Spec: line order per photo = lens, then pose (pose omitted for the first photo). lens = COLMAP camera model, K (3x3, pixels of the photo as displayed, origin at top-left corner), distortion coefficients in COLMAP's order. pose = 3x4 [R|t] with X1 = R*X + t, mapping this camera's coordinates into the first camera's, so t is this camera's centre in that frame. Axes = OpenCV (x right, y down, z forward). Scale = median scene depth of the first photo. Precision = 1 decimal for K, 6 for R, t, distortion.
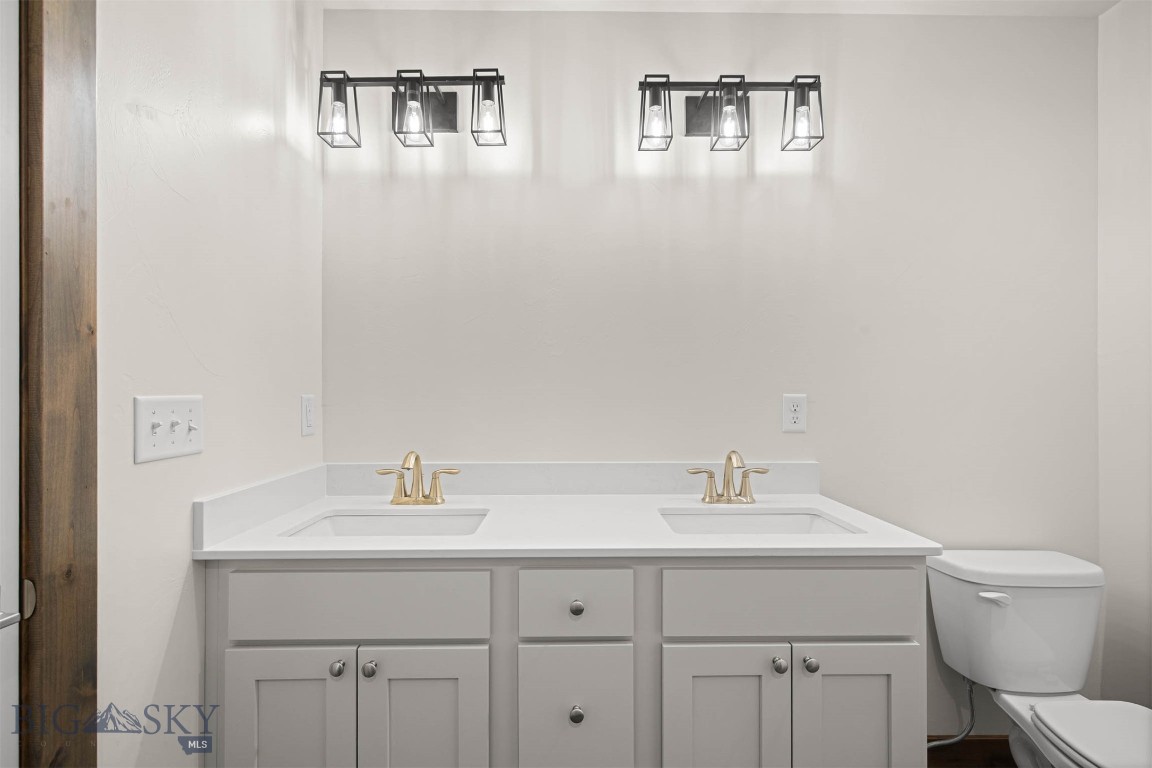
lens RADIAL K [[520.2, 0, 576.0], [0, 520.2, 384.0], [0, 0, 1]] dist [0.004142, -0.000453]
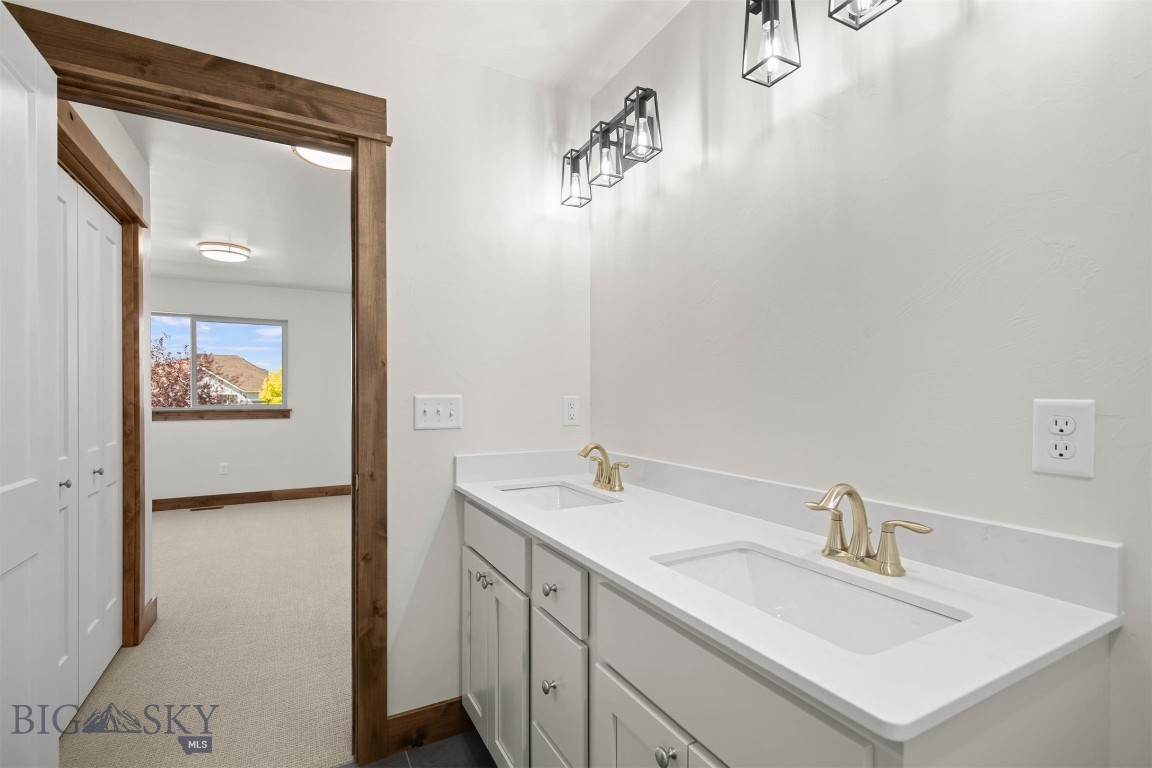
lens RADIAL K [[524.5, 0, 575.8], [0, 524.5, 392.2], [0, 0, 1]] dist [0.002538, -0.000012]
pose [[0.464988, -0.001485, -0.885316, 1.090732], [0.009204, 0.999953, 0.003157, 0.010931], [0.885269, -0.009616, 0.464980, 0.585141]]
